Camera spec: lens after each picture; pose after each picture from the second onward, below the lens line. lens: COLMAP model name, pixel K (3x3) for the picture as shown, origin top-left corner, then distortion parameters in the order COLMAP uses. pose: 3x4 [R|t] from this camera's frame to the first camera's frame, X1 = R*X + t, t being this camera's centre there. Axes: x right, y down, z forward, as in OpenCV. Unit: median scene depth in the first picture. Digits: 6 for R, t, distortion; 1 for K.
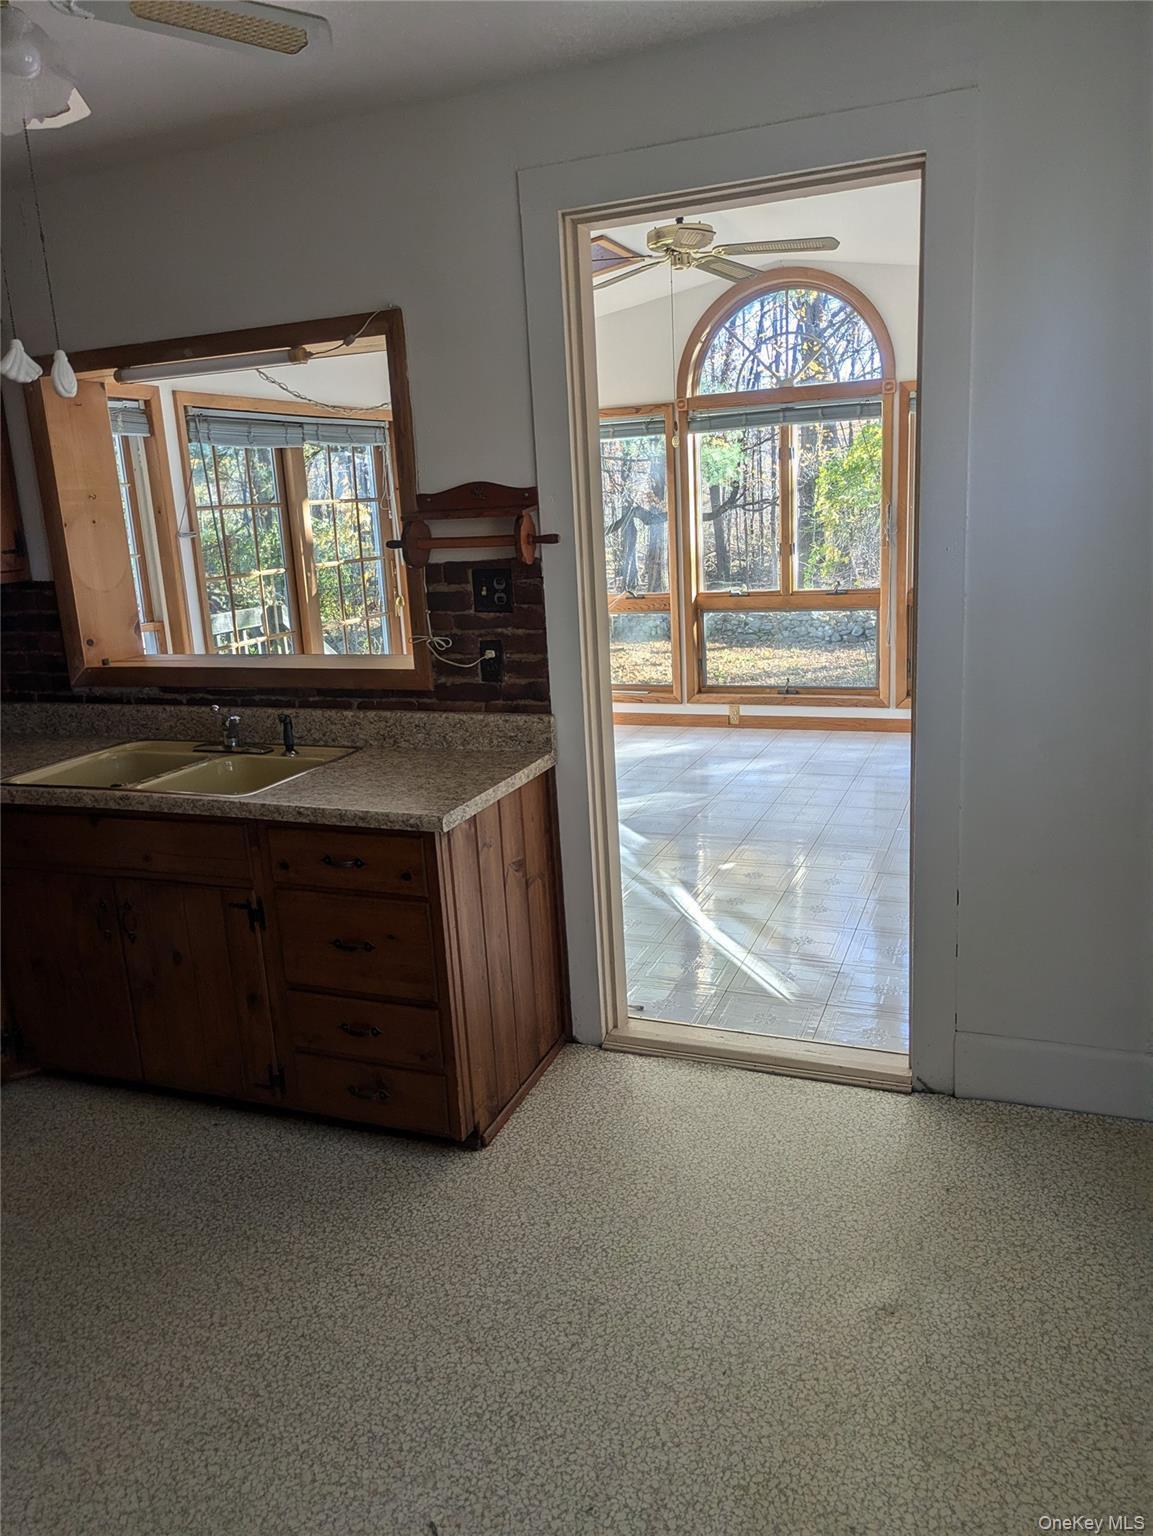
lens RADIAL K [[1137.9, 0, 557.1], [0, 1137.9, 753.1], [0, 0, 1]] dist [0.064890, -0.057401]
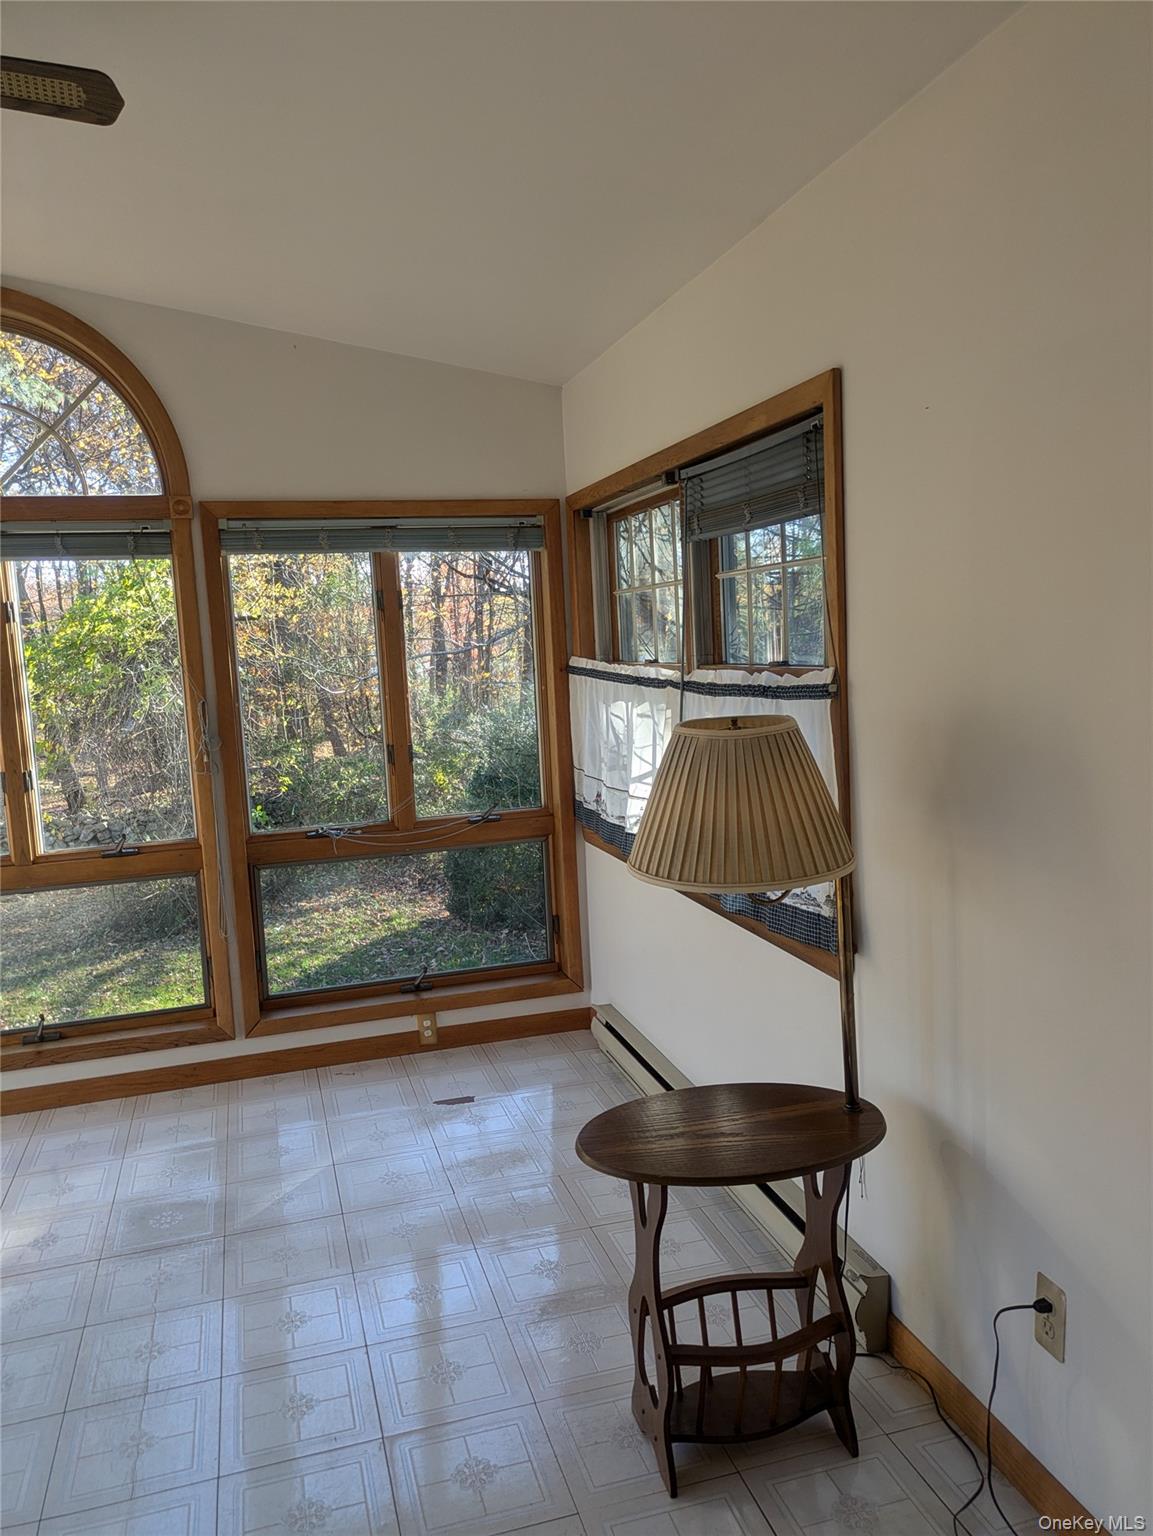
lens RADIAL K [[1133.4, 0, 578.8], [0, 1133.4, 765.1], [0, 0, 1]] dist [0.061753, -0.061589]
pose [[0.777091, -0.055530, 0.626933, 0.064417], [0.144348, 0.985273, -0.091651, -0.094243], [-0.612611, 0.161717, 0.773663, 0.395680]]
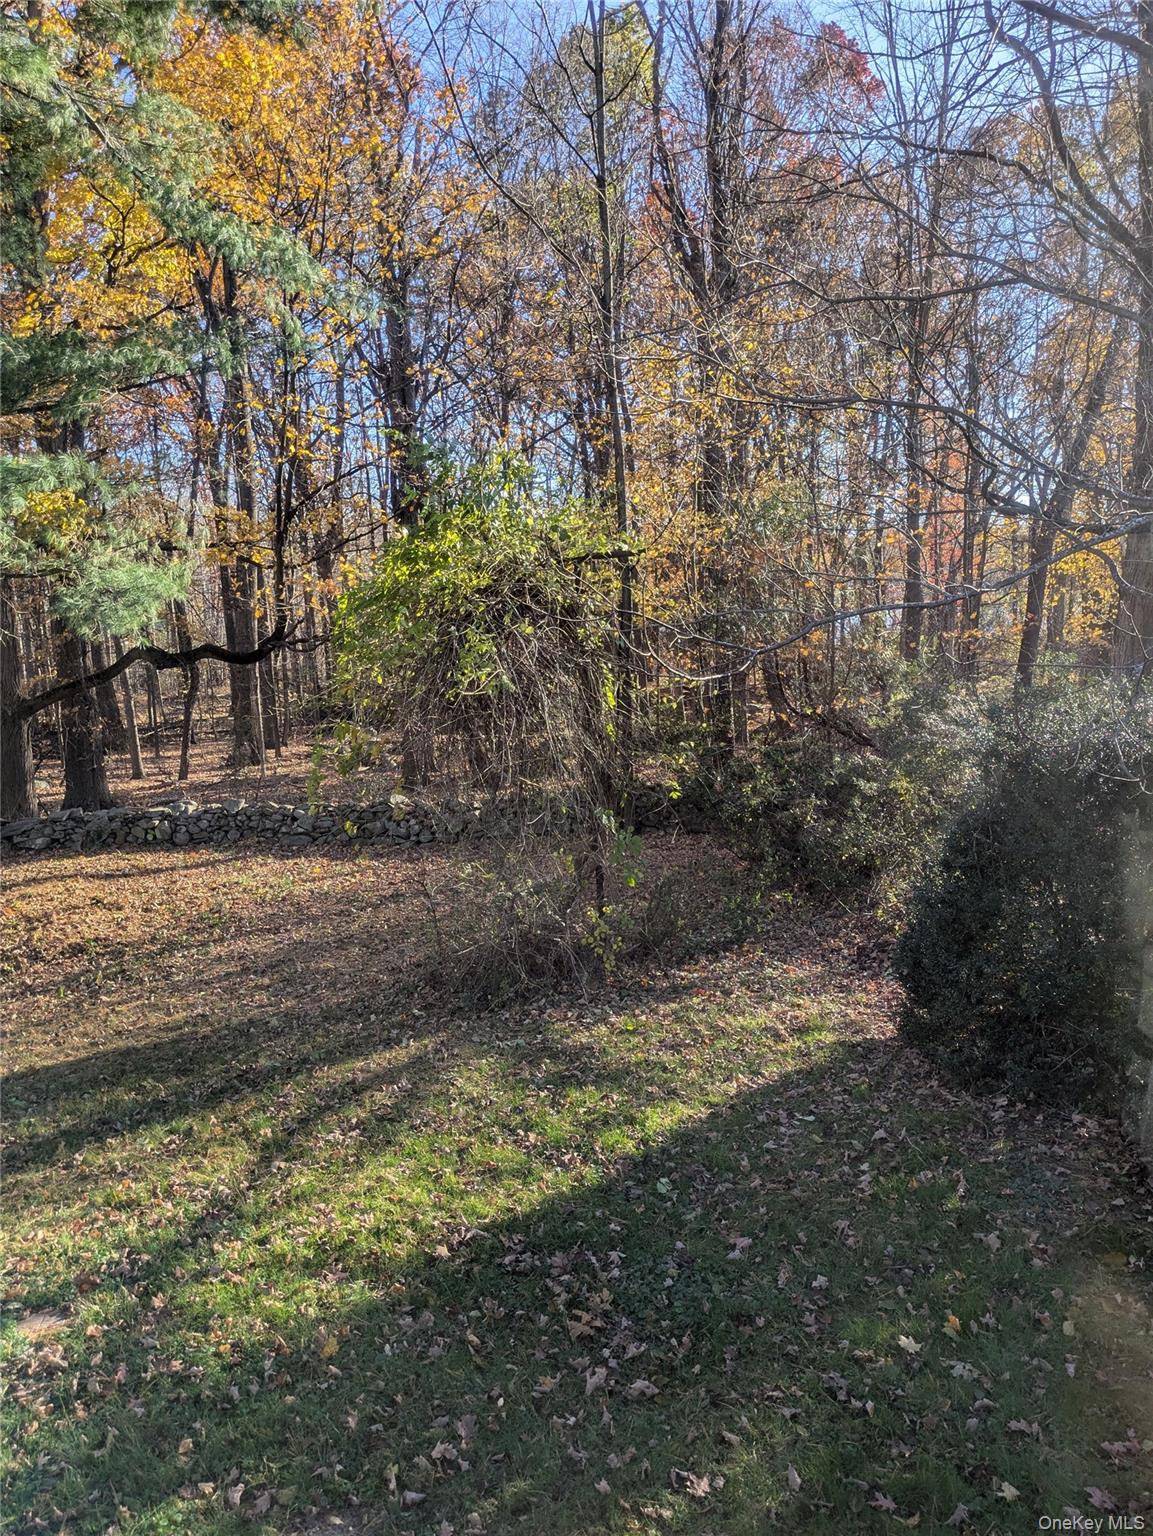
lens RADIAL K [[1198.7, 0, 607.2], [0, 1198.7, 775.2], [0, 0, 1]] dist [0.061654, -0.075905]
pose [[0.951973, -0.036251, 0.304027, 0.380648], [0.064395, 0.994462, -0.083058, -0.215101], [-0.299333, 0.098647, 0.949036, 0.872489]]
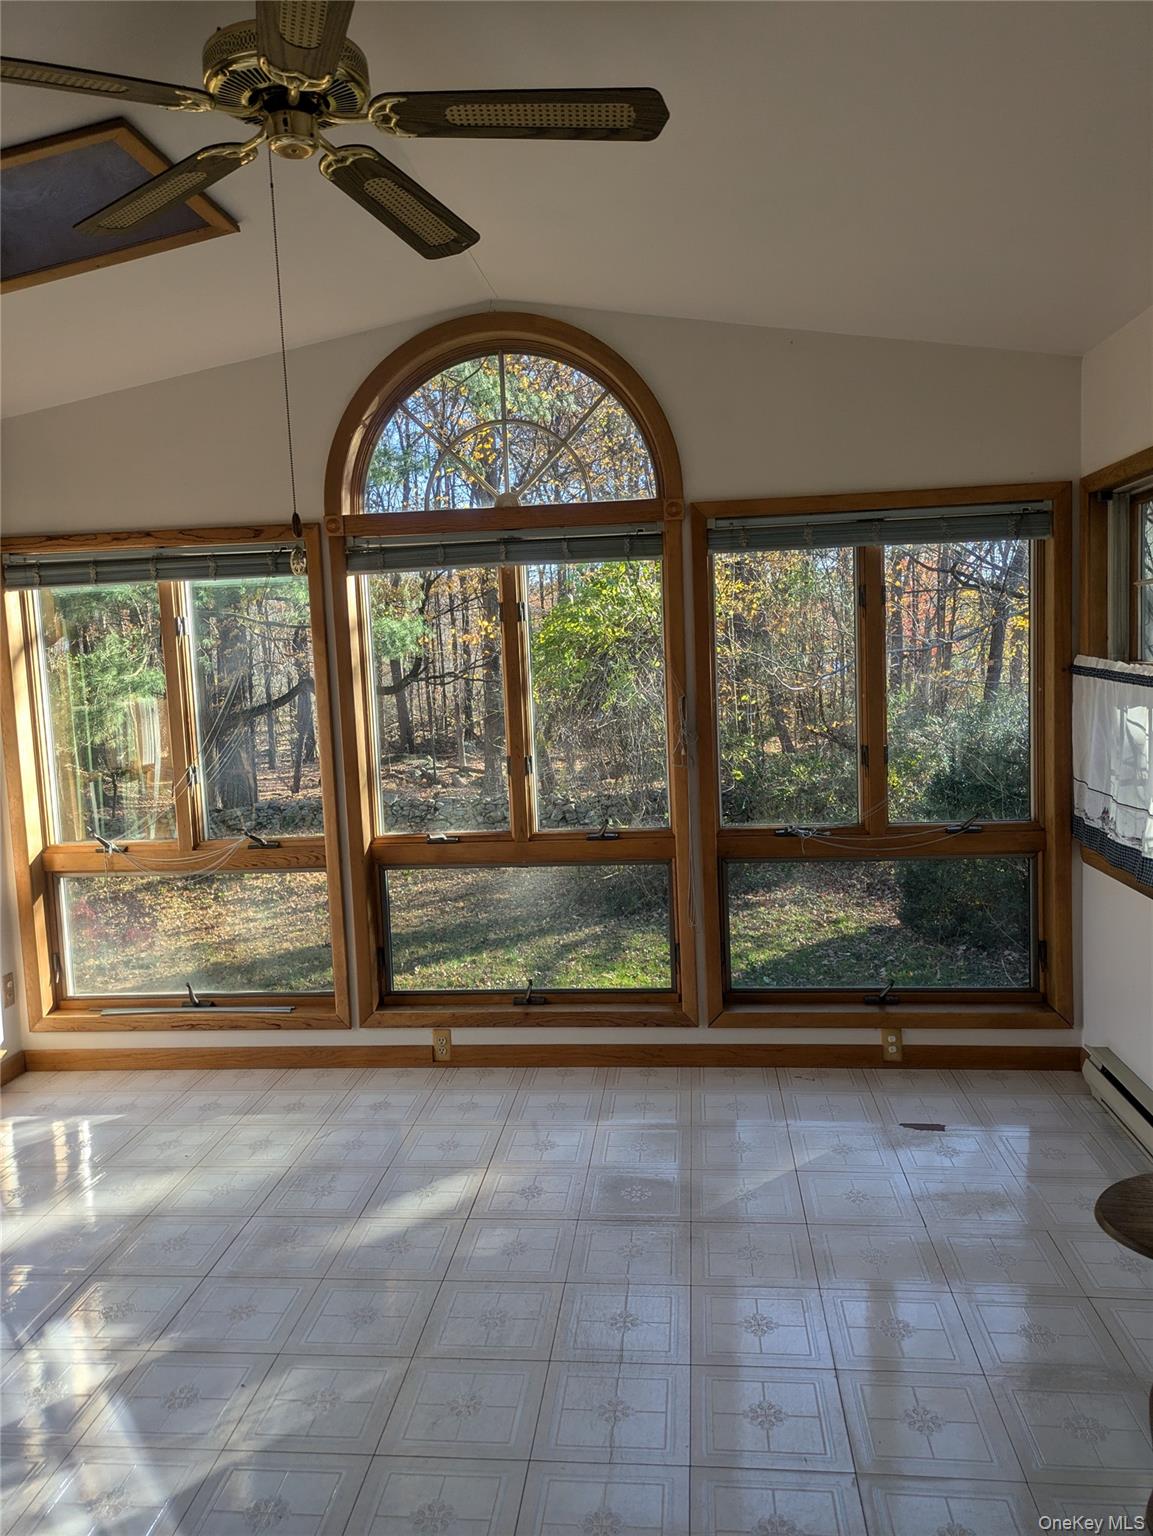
lens RADIAL K [[1134.1, 0, 575.7], [0, 1134.1, 758.5], [0, 0, 1]] dist [0.071145, -0.075638]
pose [[0.958052, -0.012916, 0.286302, 0.056221], [0.053122, 0.989676, -0.133112, -0.097861], [-0.281627, 0.142737, 0.948848, 0.409369]]
